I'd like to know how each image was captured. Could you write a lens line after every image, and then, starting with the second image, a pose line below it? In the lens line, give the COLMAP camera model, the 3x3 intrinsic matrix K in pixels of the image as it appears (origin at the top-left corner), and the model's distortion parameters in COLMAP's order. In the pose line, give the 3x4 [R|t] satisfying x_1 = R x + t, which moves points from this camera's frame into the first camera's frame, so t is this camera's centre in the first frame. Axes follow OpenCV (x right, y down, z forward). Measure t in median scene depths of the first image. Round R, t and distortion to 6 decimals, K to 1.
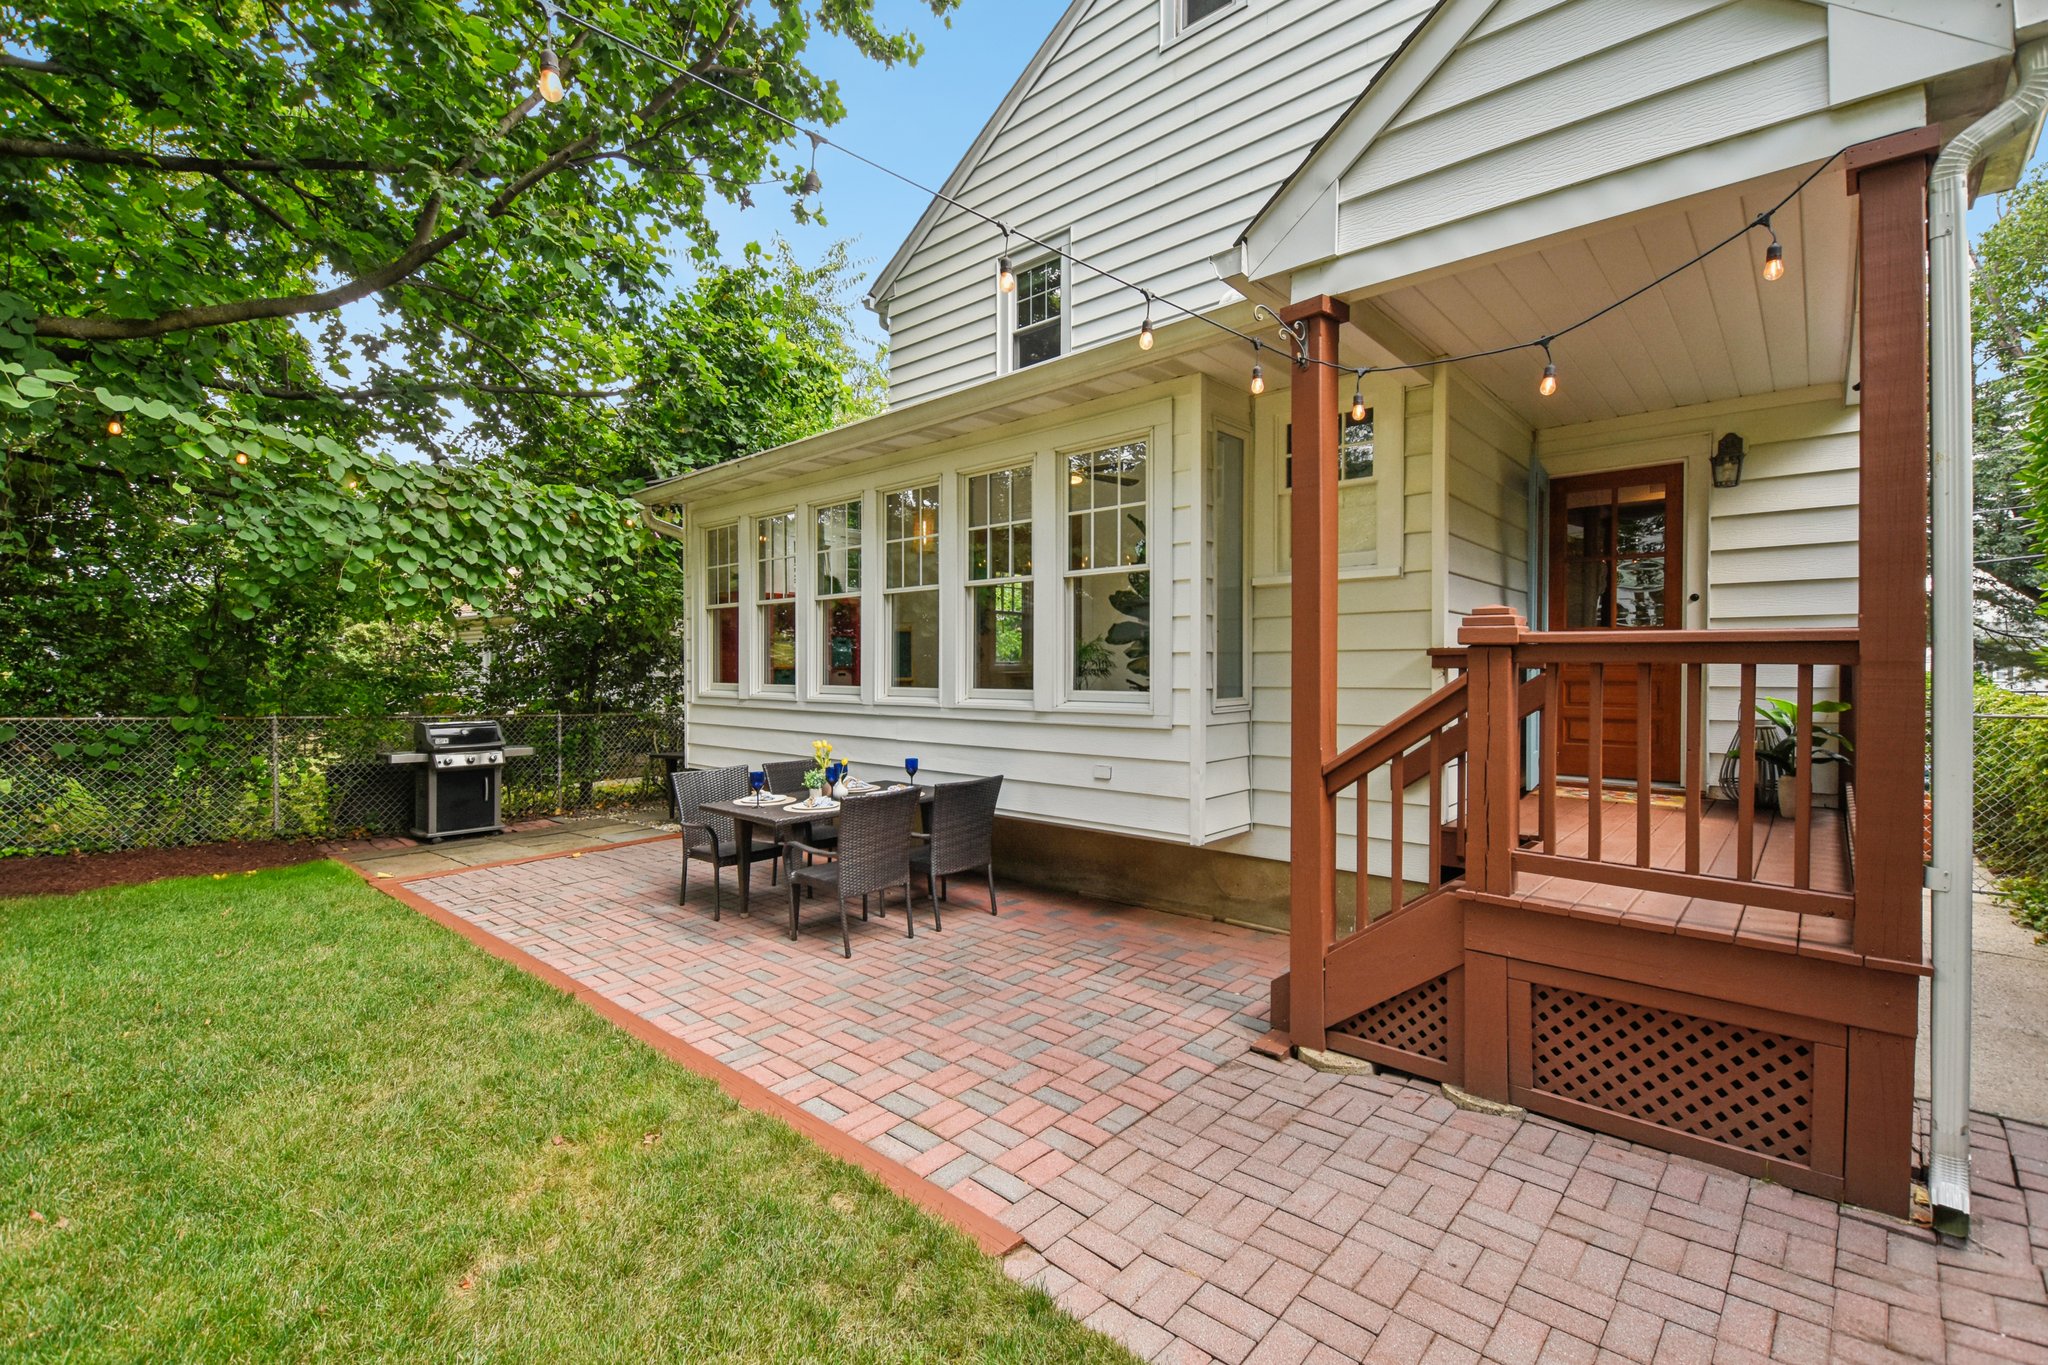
lens RADIAL K [[893.3, 0, 1018.2], [0, 893.3, 683.5], [0, 0, 1]] dist [0.008378, -0.001622]
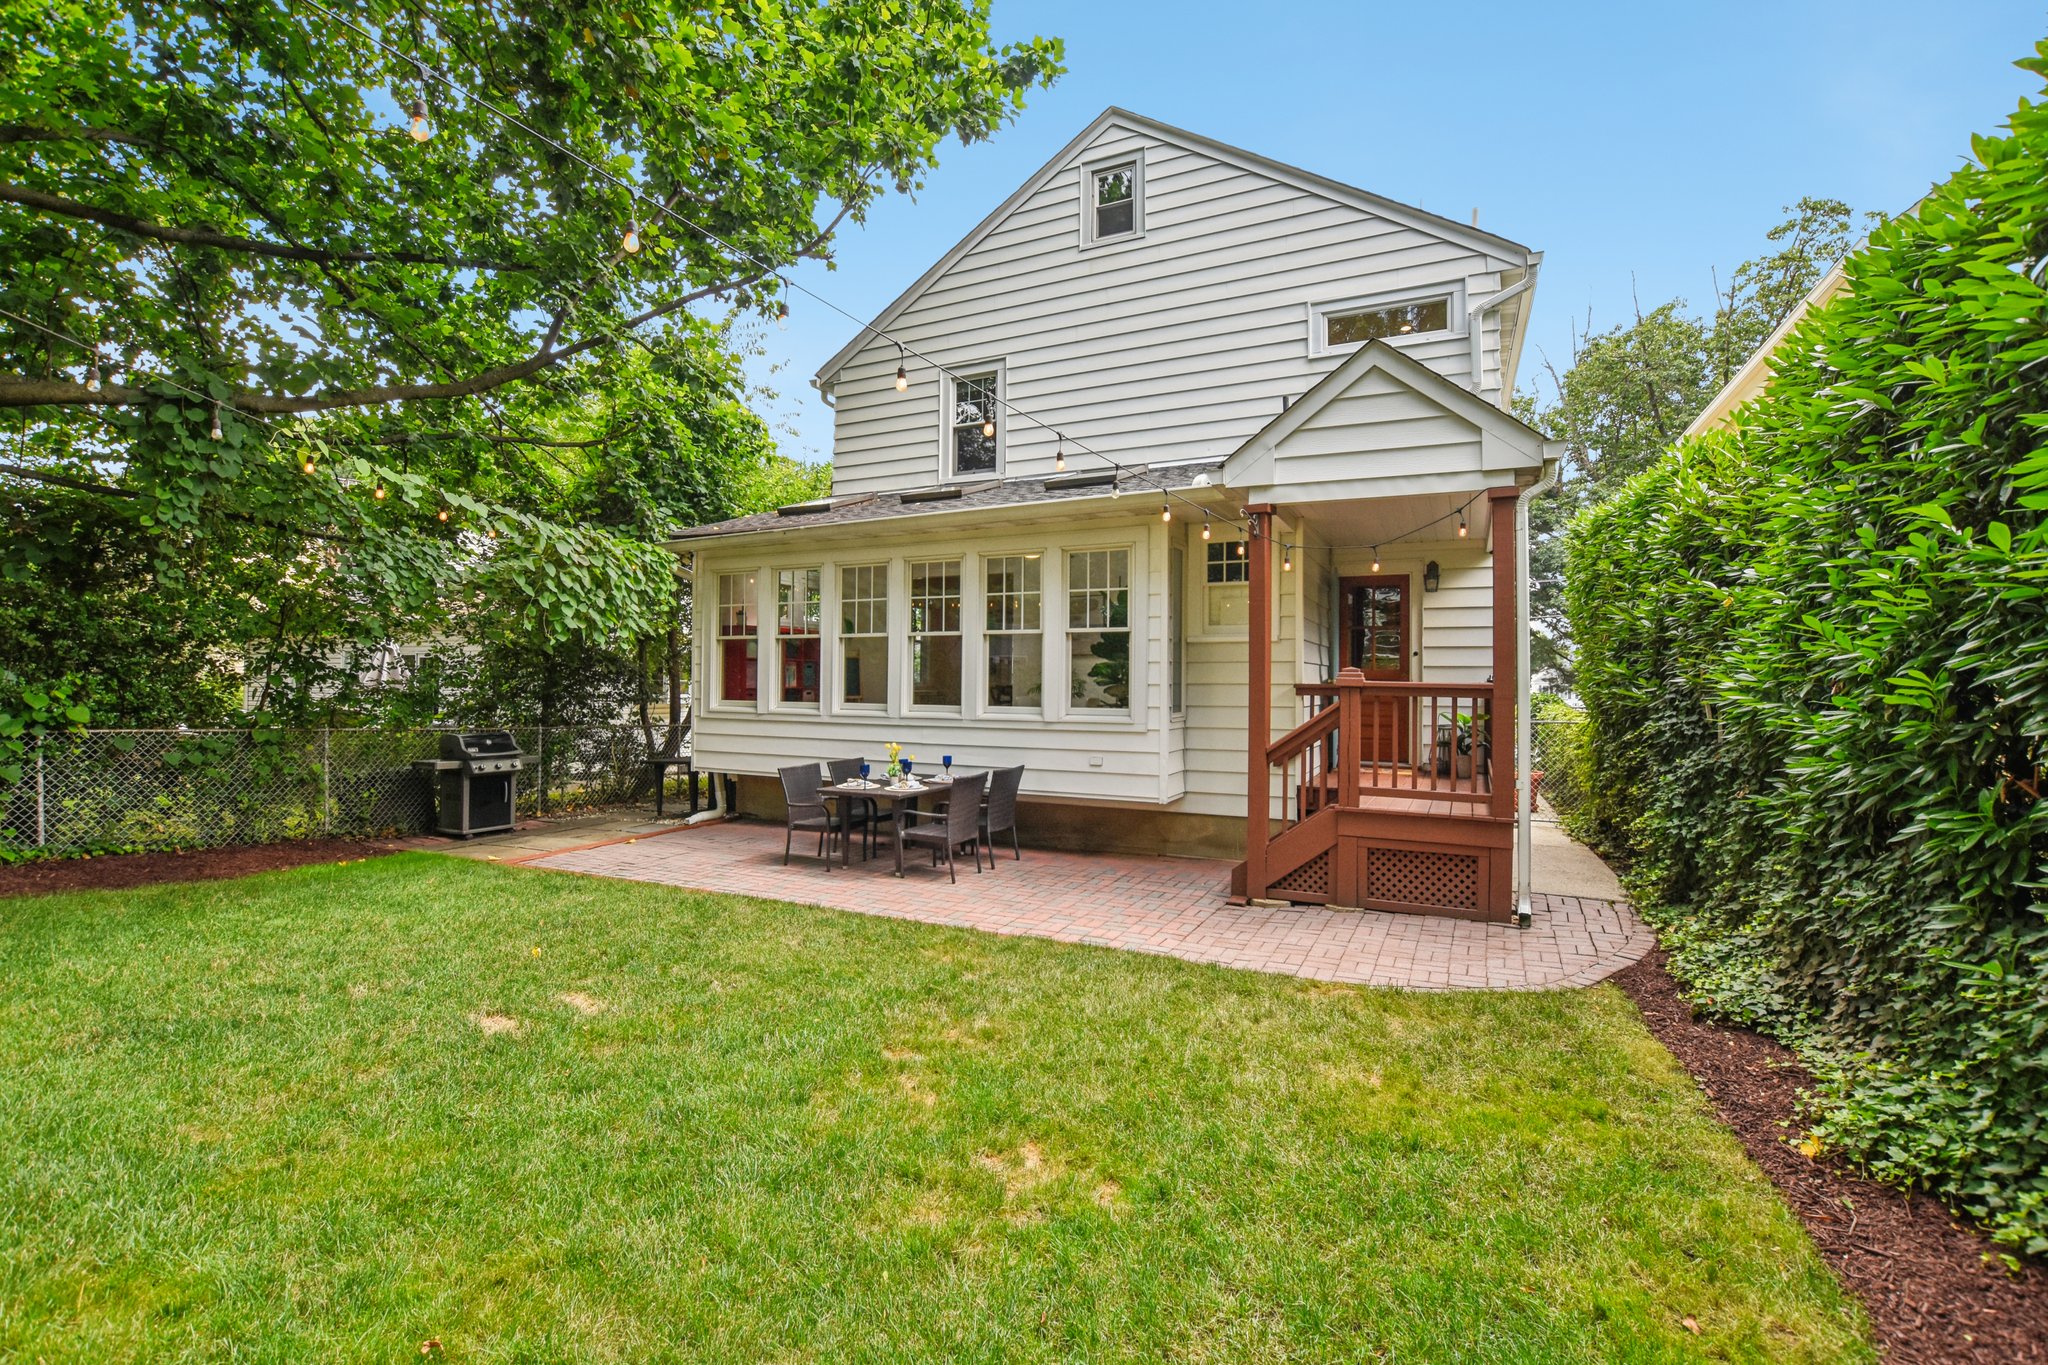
lens RADIAL K [[893.3, 0, 1033.0], [0, 893.3, 684.2], [0, 0, 1]] dist [0.008378, -0.001622]
pose [[0.961720, 0.007960, 0.273919, -0.428555], [-0.004625, 0.999907, -0.012819, -0.013679], [-0.273996, 0.011062, 0.961667, -0.457768]]
